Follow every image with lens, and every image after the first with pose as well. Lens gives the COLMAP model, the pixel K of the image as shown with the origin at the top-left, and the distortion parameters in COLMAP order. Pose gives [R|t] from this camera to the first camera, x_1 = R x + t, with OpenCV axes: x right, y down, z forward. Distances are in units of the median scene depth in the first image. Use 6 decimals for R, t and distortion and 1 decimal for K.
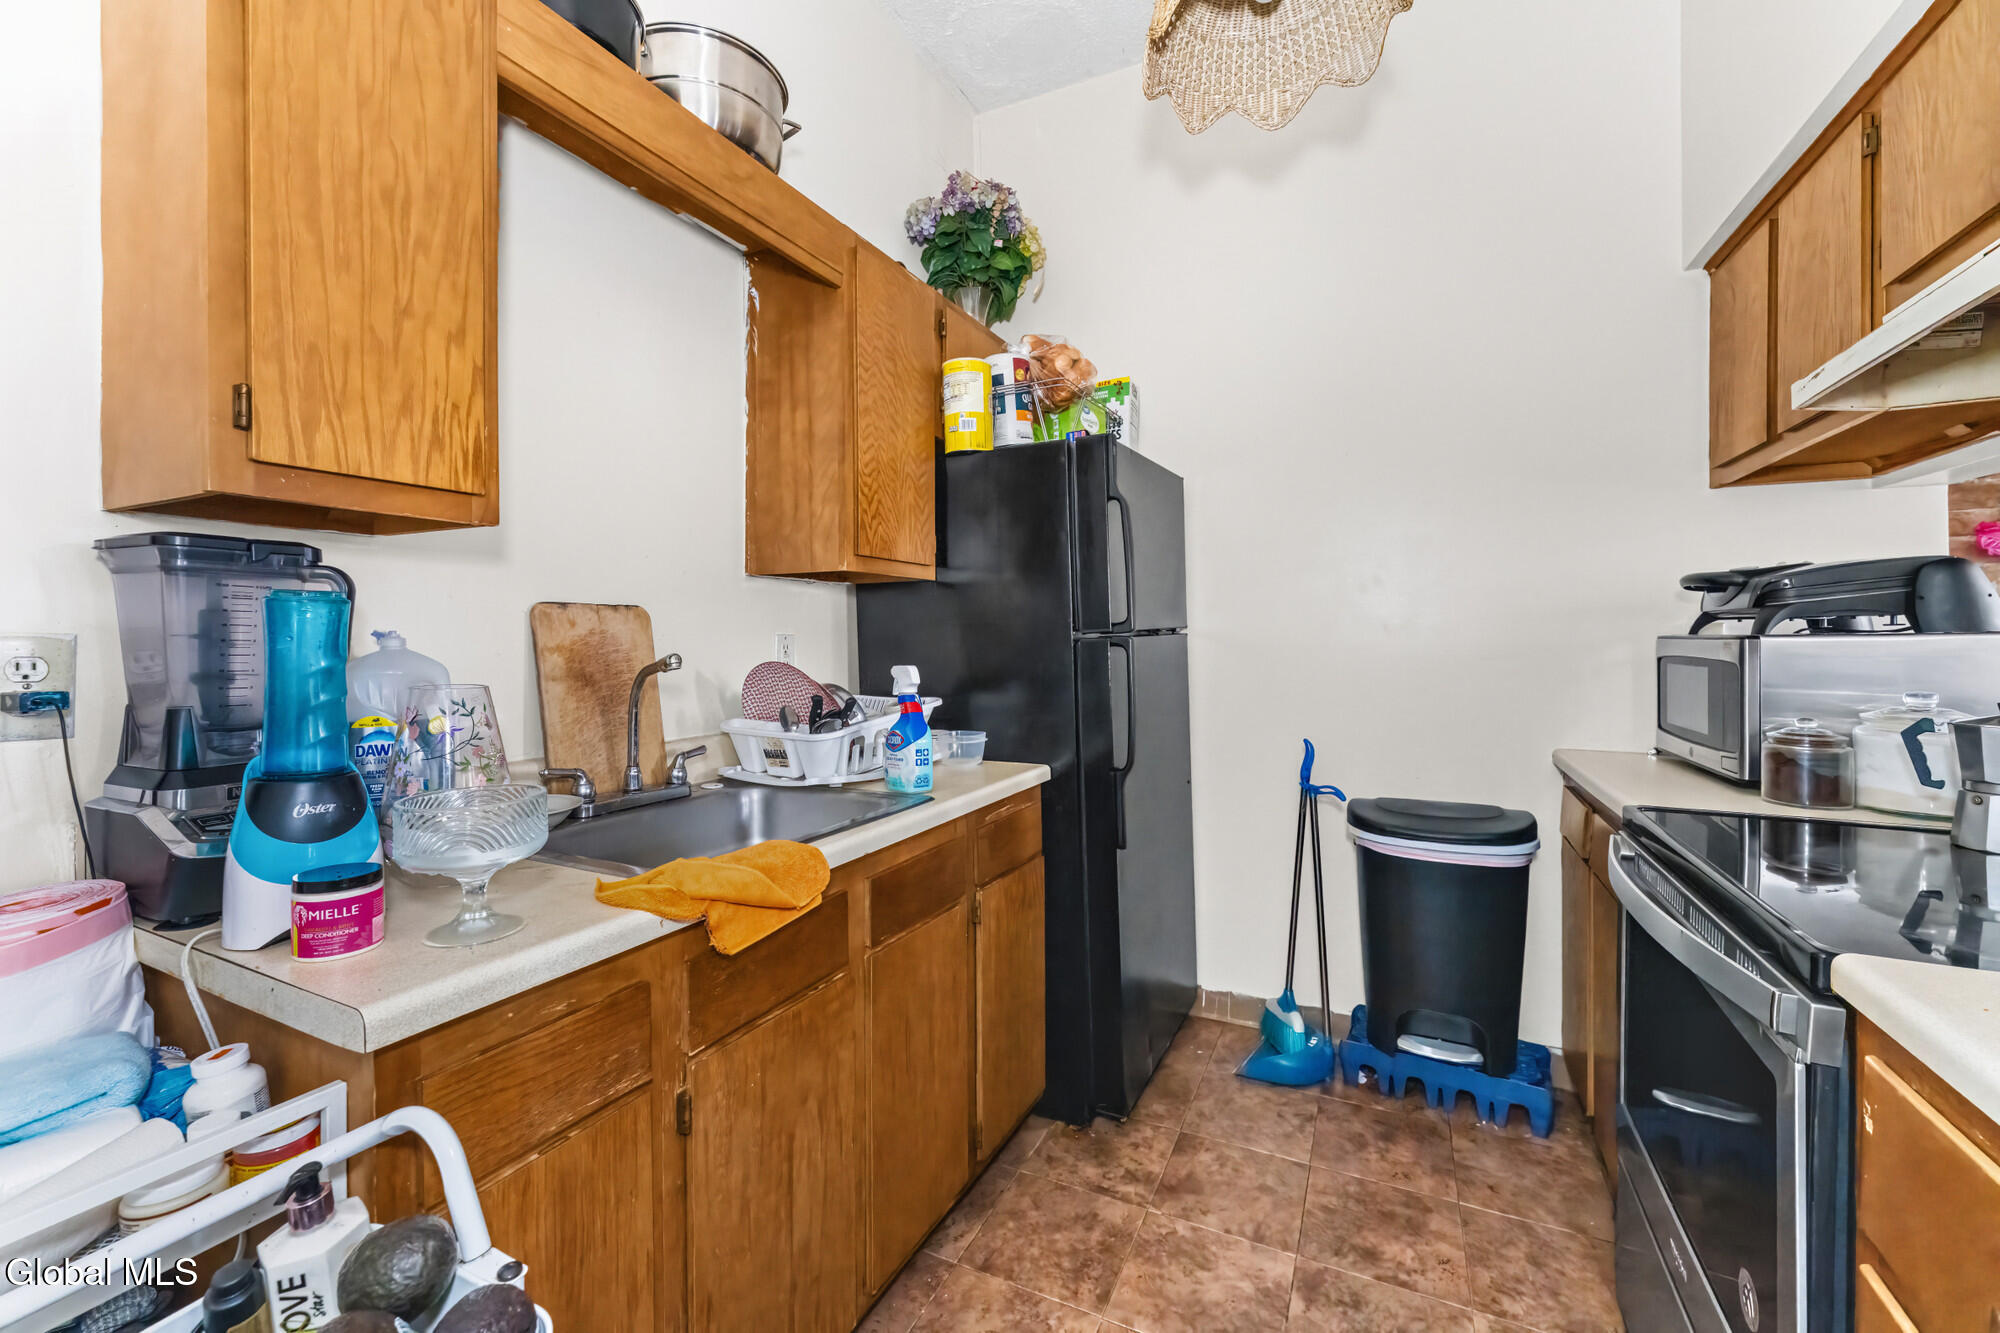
lens RADIAL K [[806.8, 0, 998.6], [0, 806.8, 636.2], [0, 0, 1]] dist [0.000504, -0.002580]
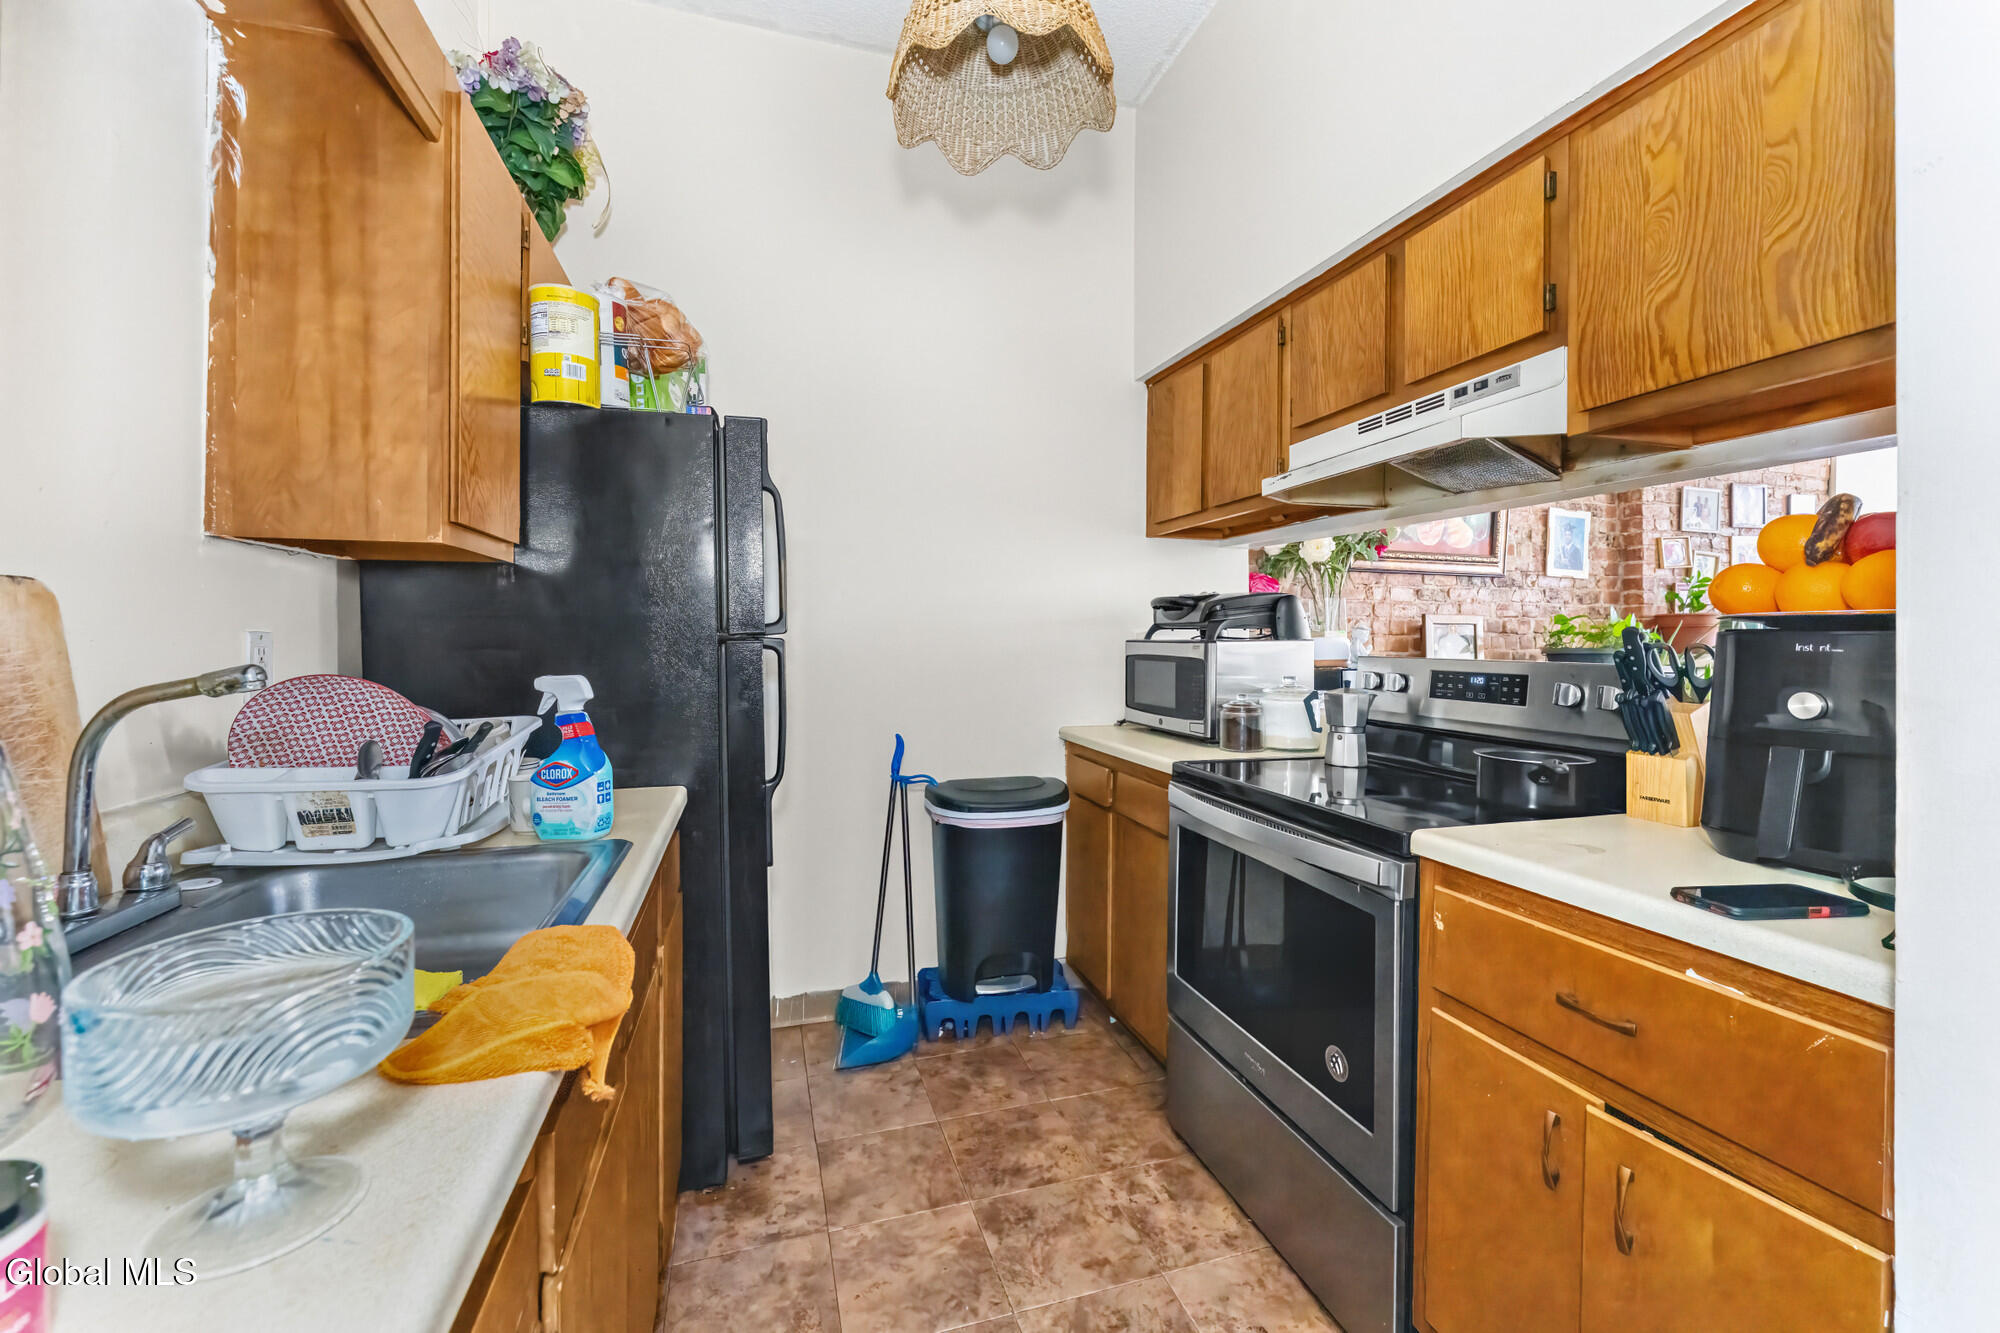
lens RADIAL K [[806.8, 0, 998.6], [0, 806.8, 636.2], [0, 0, 1]] dist [0.000504, -0.002580]
pose [[0.728874, 0.007344, 0.684608, -0.303525], [-0.007301, 0.999969, -0.002953, -0.001361], [-0.684608, -0.002845, 0.728905, 0.143329]]
